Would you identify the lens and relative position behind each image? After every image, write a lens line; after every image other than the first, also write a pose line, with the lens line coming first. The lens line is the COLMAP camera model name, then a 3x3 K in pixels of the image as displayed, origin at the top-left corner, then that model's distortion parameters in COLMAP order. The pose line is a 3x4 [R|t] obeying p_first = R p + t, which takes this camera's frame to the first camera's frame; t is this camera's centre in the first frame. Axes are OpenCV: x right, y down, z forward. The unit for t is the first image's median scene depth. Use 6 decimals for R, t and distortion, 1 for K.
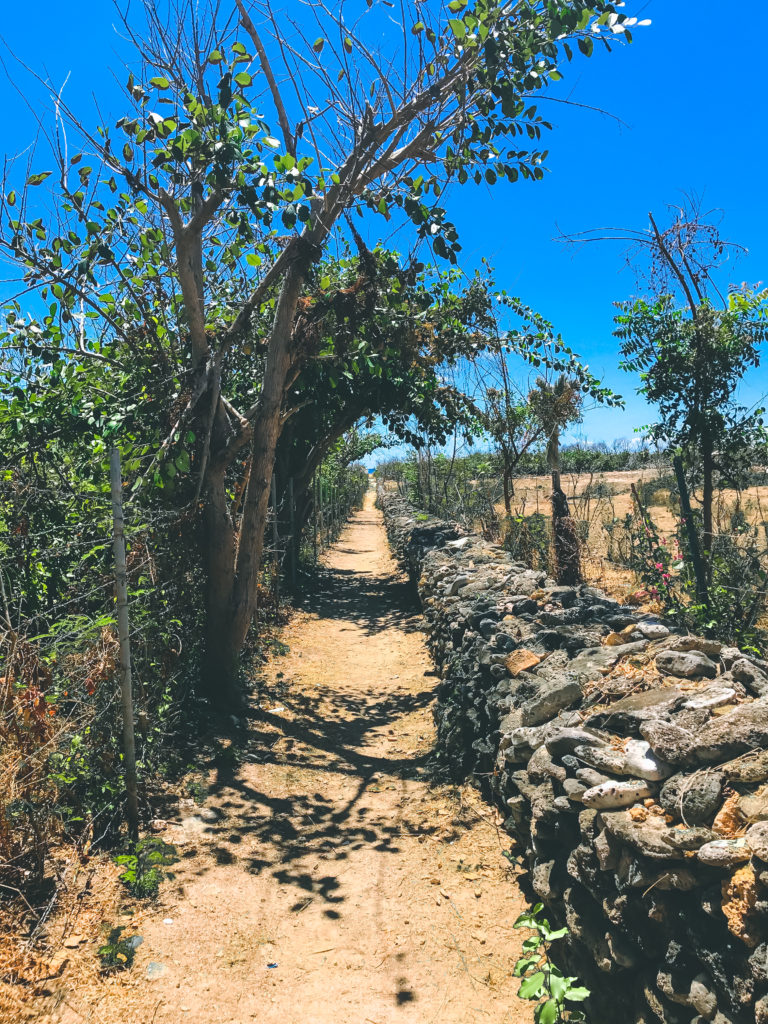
lens RADIAL K [[849.8, 0, 384.0], [0, 849.8, 512.0], [0, 0, 1]] dist [0.028331, -0.002130]
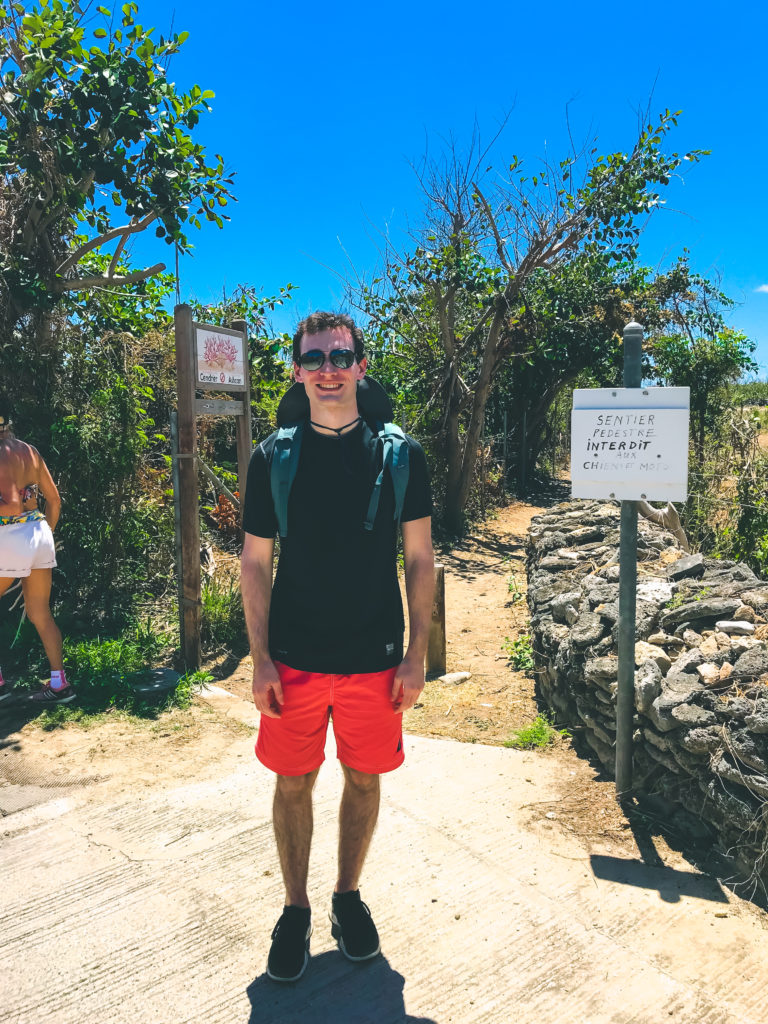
lens RADIAL K [[849.8, 0, 384.0], [0, 849.8, 512.0], [0, 0, 1]] dist [0.028331, -0.002130]
pose [[0.939370, 0.065316, -0.336627, 0.331500], [-0.033639, 0.994509, 0.099092, -0.016509], [0.341251, -0.081761, 0.936410, -0.934919]]
